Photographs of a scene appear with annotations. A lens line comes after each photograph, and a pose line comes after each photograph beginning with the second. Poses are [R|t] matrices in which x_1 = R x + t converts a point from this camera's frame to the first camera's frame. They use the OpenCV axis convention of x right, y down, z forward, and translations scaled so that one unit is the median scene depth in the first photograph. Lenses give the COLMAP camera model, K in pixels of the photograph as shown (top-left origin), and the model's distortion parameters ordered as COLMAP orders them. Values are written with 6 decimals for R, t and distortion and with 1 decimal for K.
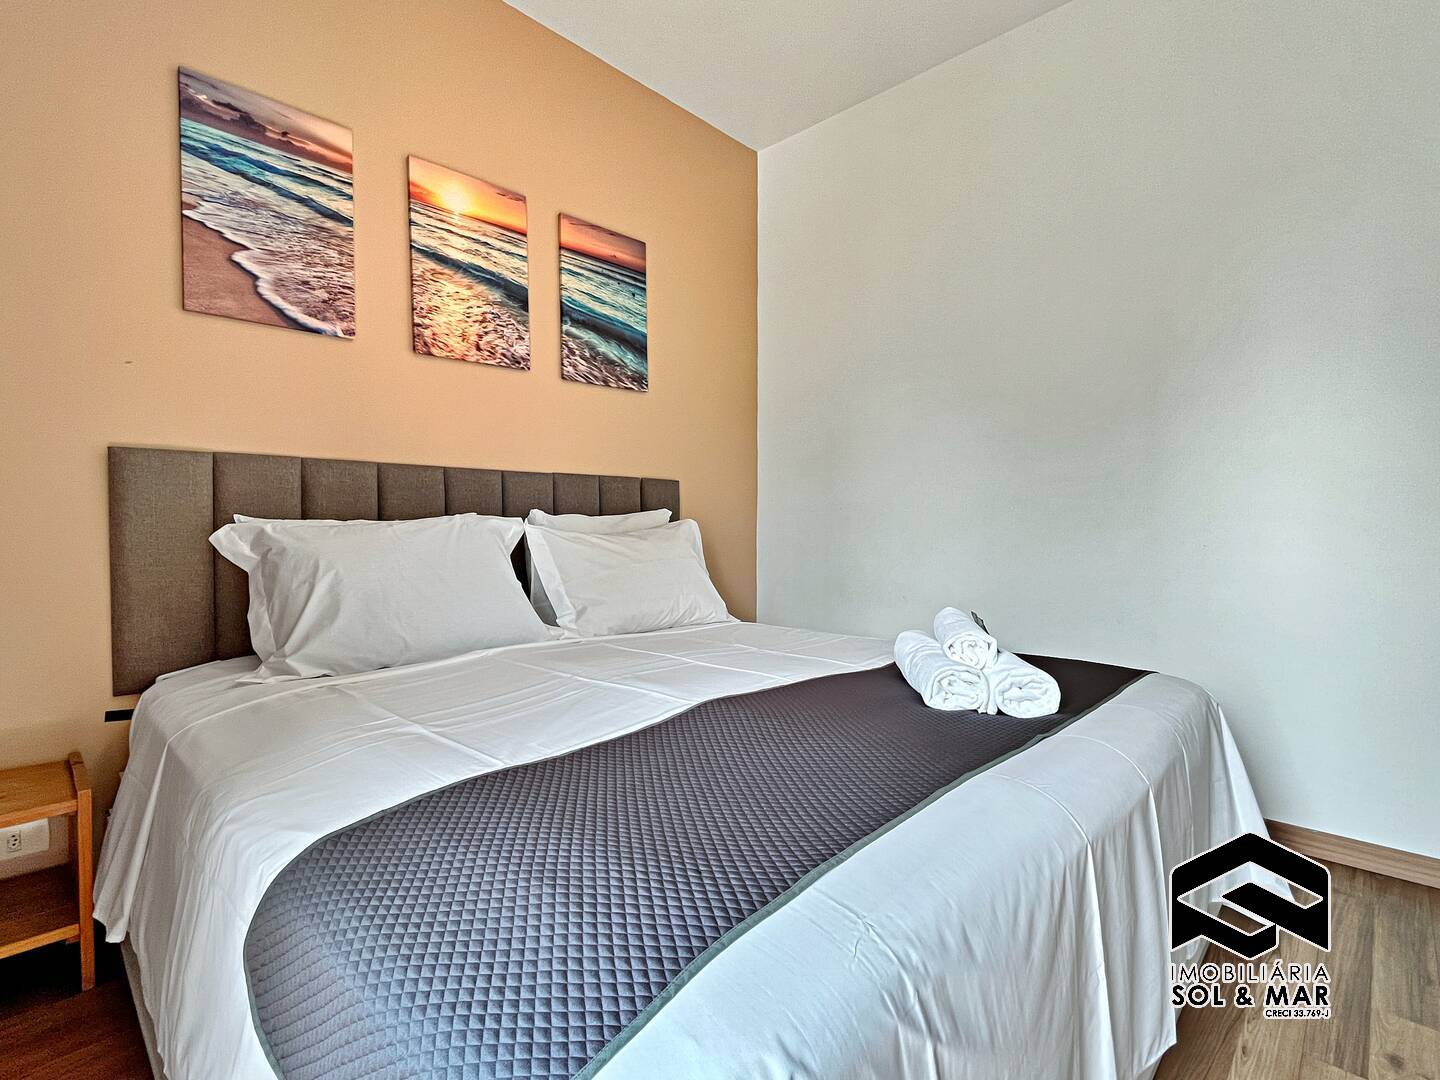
lens RADIAL K [[694.1, 0, 734.6], [0, 694.1, 535.3], [0, 0, 1]] dist [-0.000397, -0.000021]
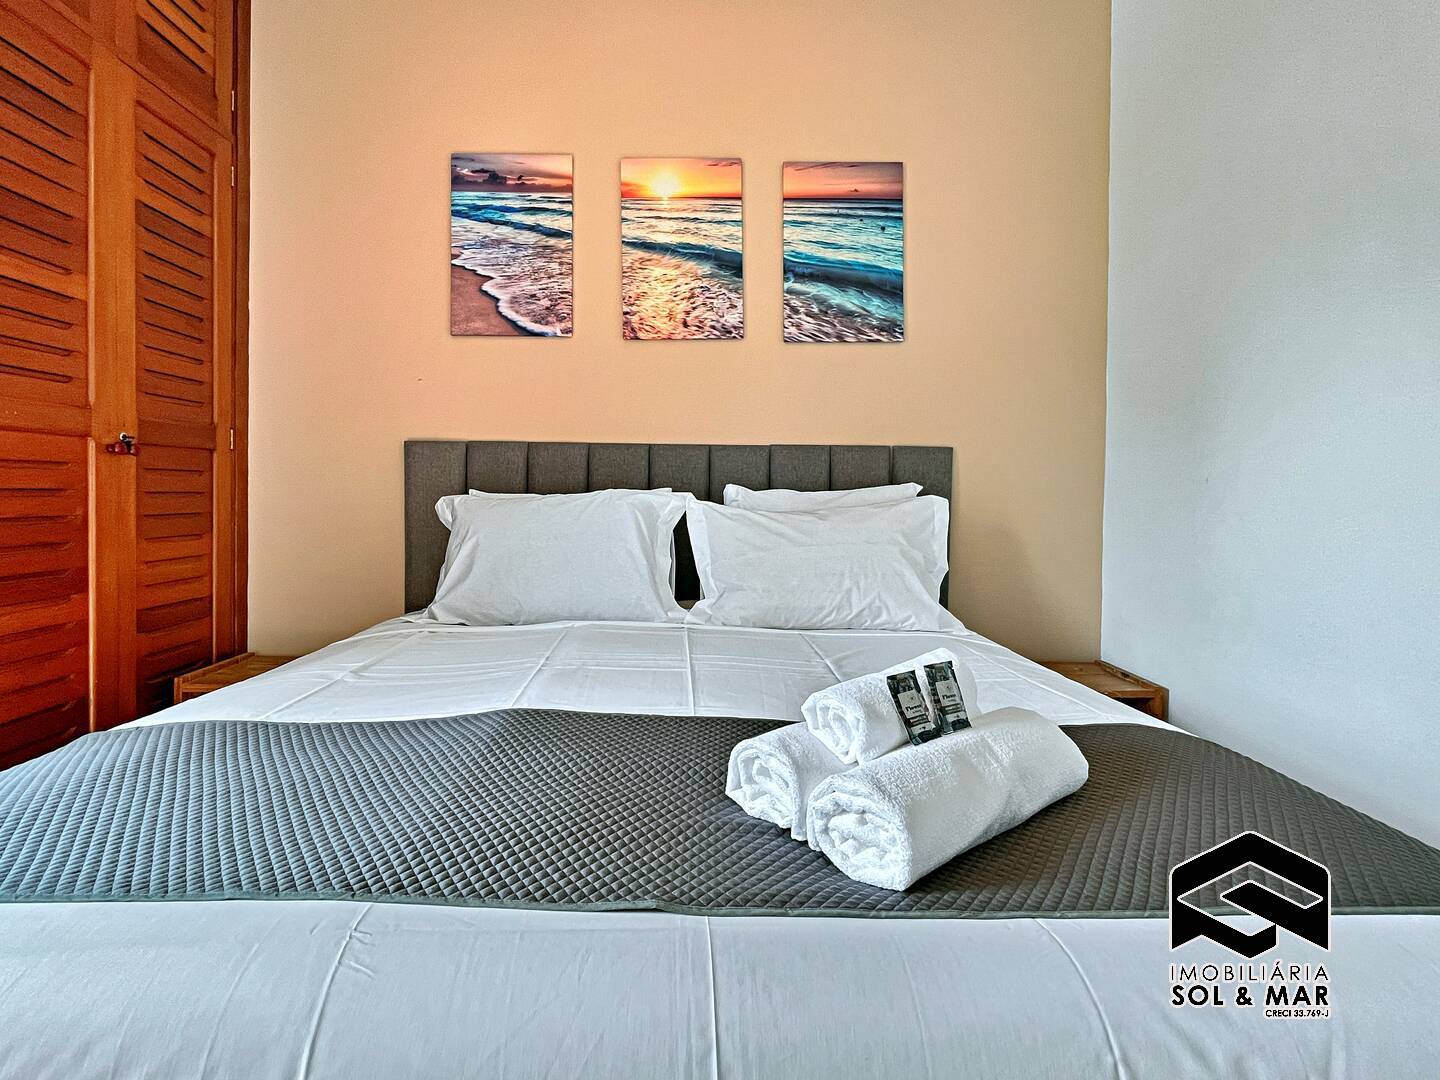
lens RADIAL K [[711.4, 0, 714.6], [0, 711.4, 504.3], [0, 0, 1]] dist [-0.002034, -0.000598]
pose [[0.698945, 0.009410, -0.715113, 0.403483], [-0.021820, 0.999729, -0.008172, -0.001602], [0.714842, 0.021316, 0.698961, 0.316034]]
